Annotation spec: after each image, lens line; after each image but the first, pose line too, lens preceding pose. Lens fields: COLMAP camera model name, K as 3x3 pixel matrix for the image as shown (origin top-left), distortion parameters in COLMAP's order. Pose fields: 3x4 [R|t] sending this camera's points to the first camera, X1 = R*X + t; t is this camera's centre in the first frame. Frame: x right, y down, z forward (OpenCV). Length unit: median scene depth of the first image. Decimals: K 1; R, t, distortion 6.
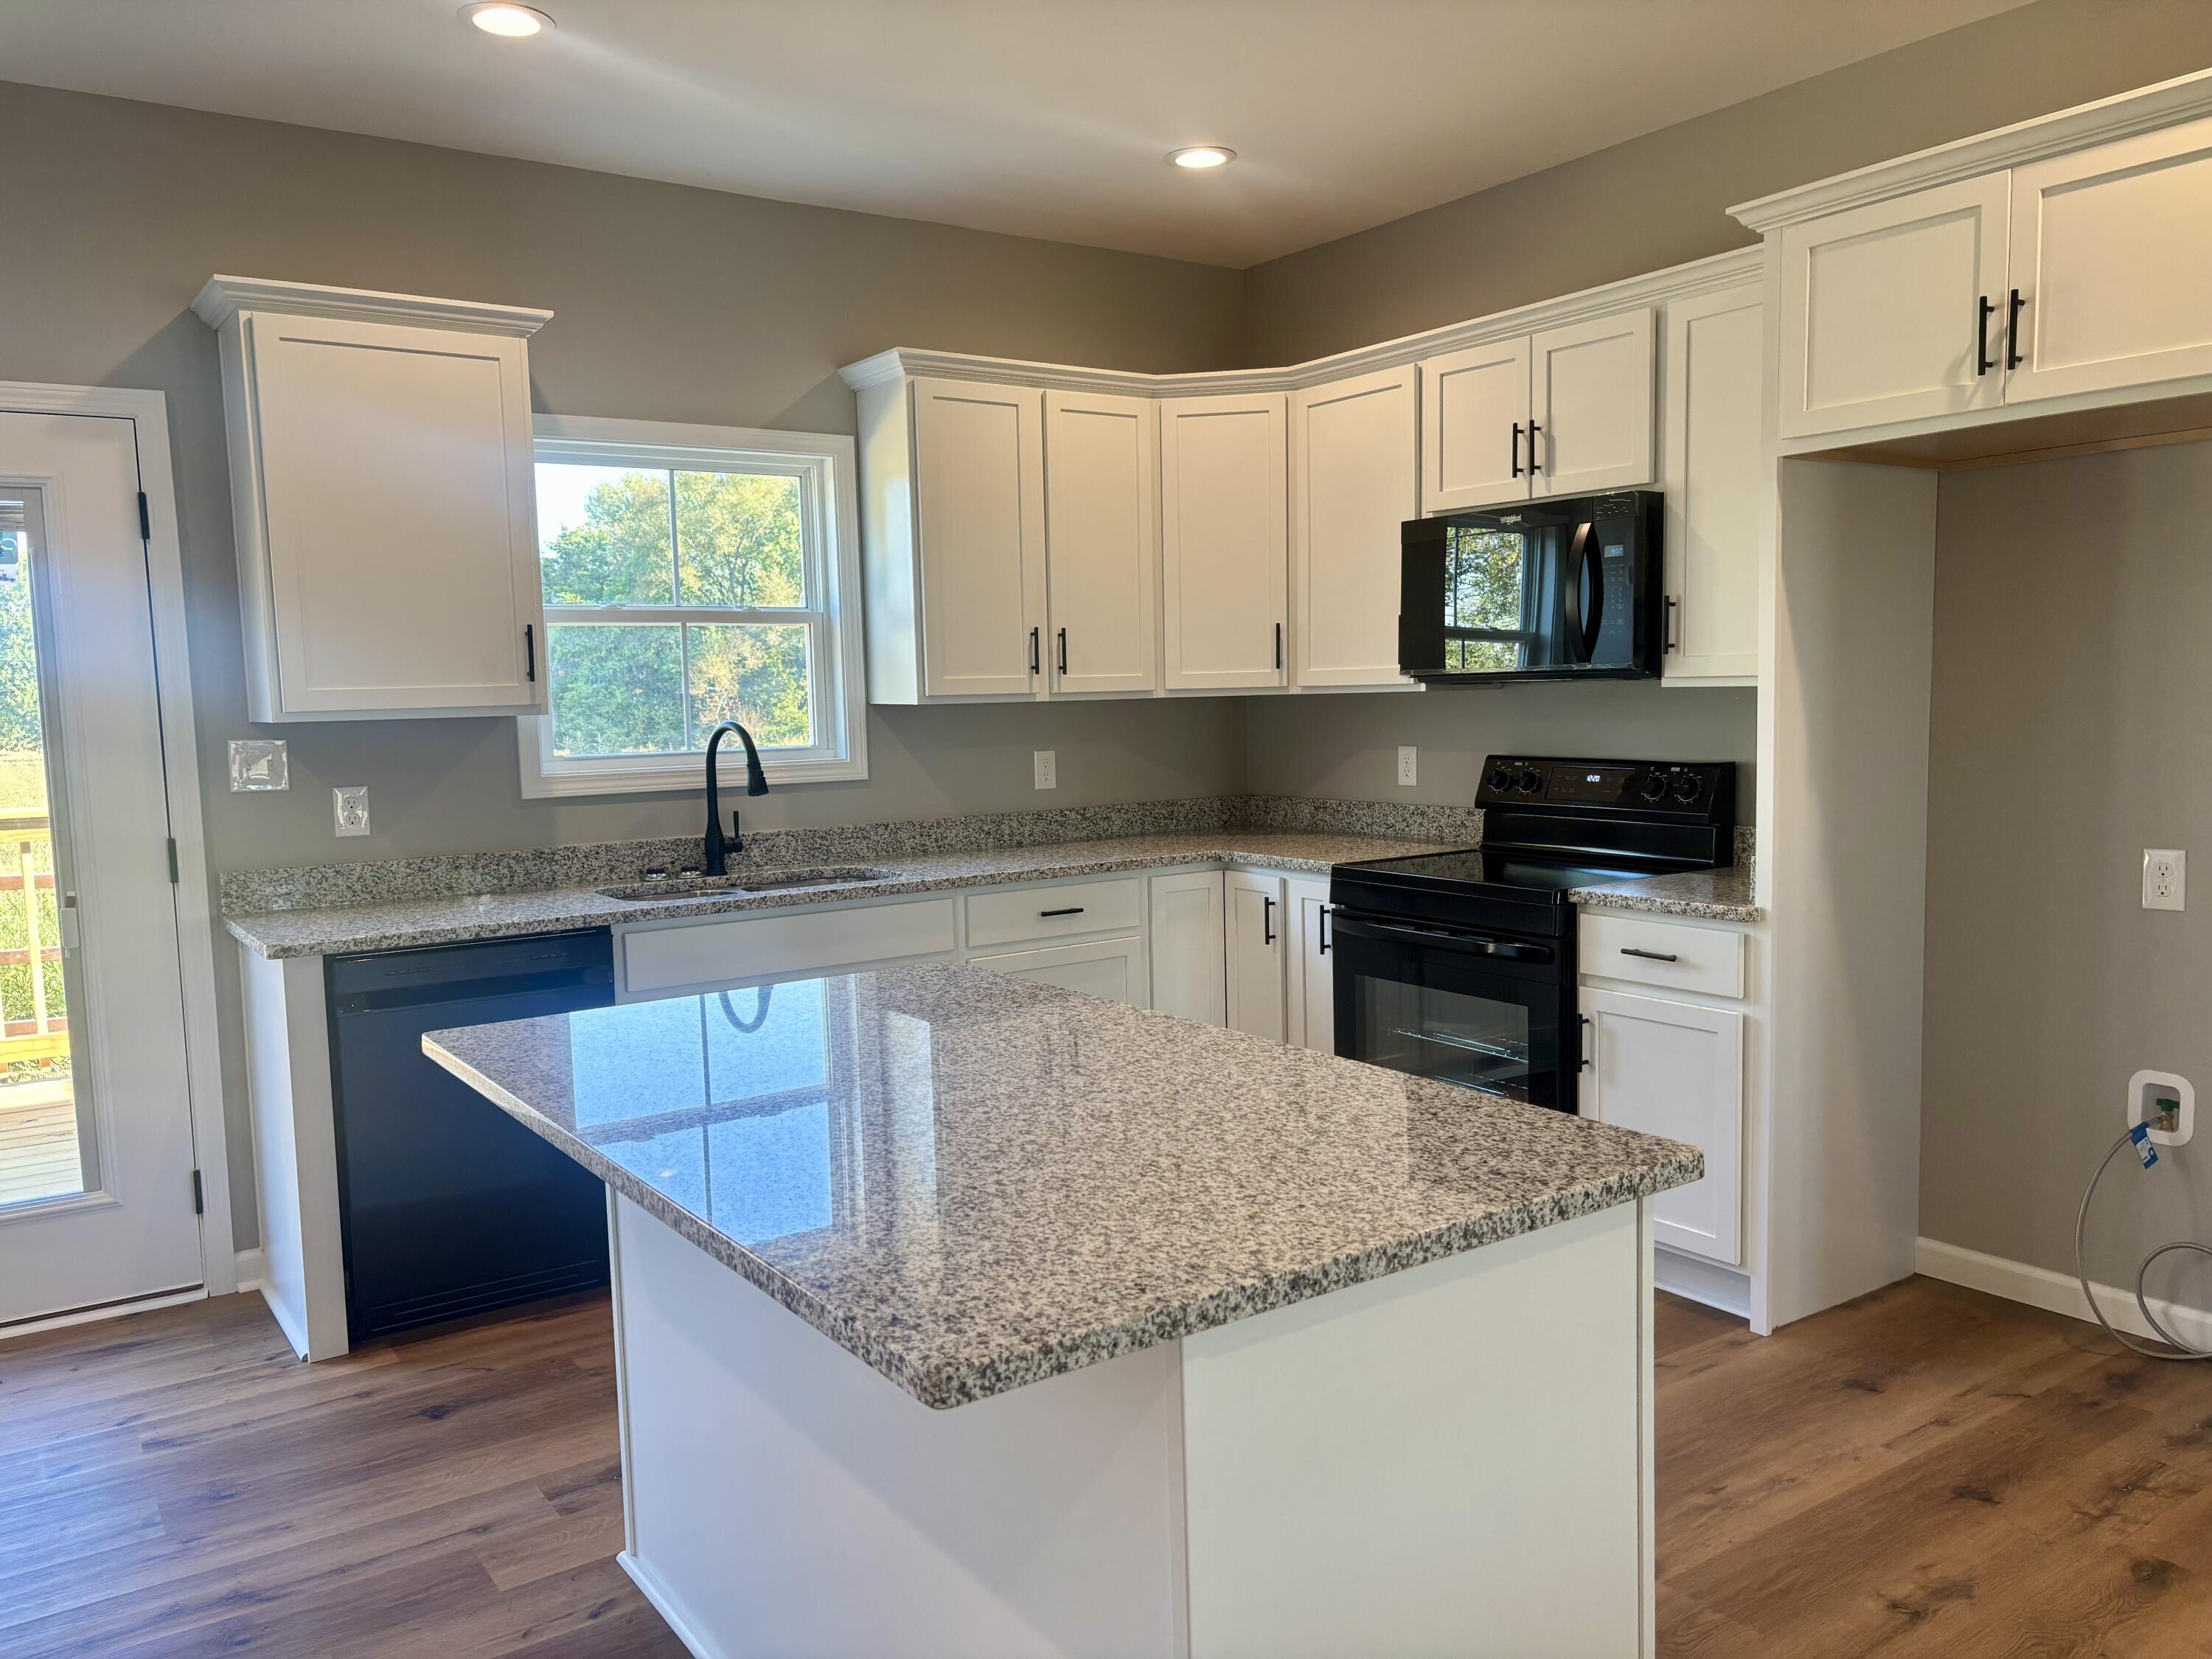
lens RADIAL K [[1694.2, 0, 1106.0], [0, 1694.2, 829.5], [0, 0, 1]] dist [0.044147, -0.000350]
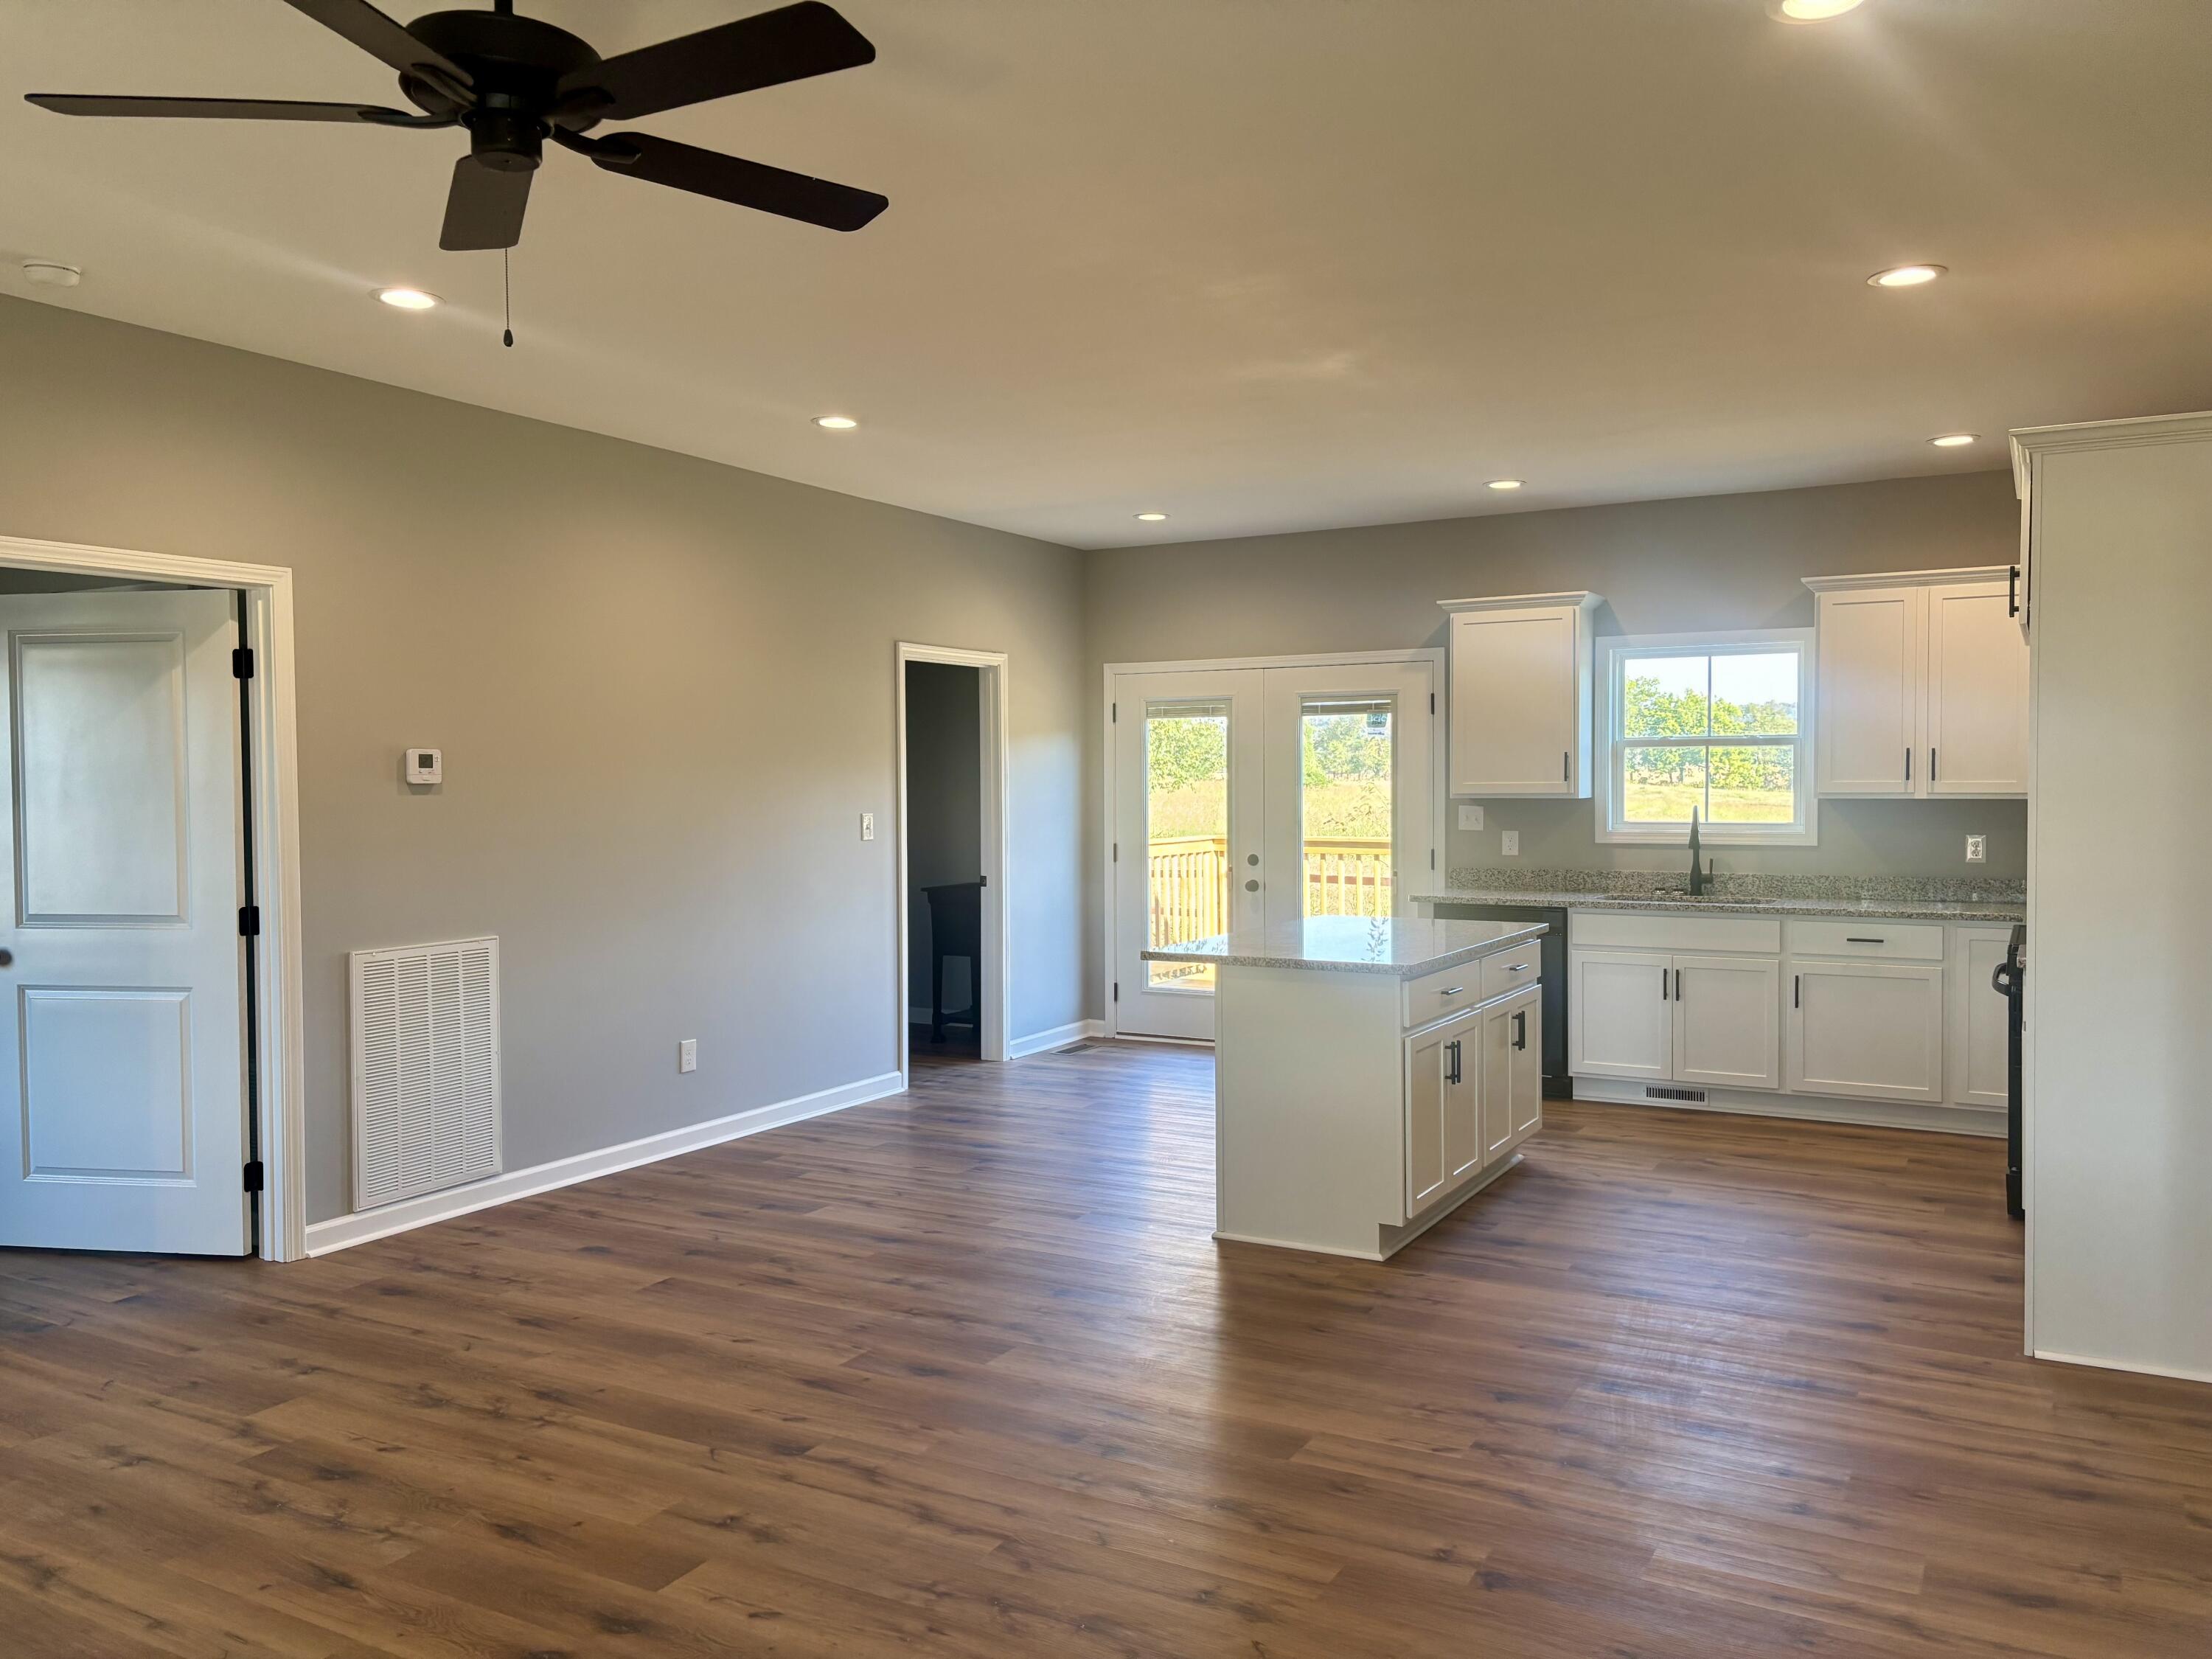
lens RADIAL K [[1694.2, 0, 1106.0], [0, 1694.2, 829.5], [0, 0, 1]] dist [0.044147, -0.000350]
pose [[0.436747, 0.052044, -0.898078, 1.061817], [-0.084153, 0.996311, 0.016812, -0.018590], [0.895640, 0.068233, 0.439515, -0.283849]]
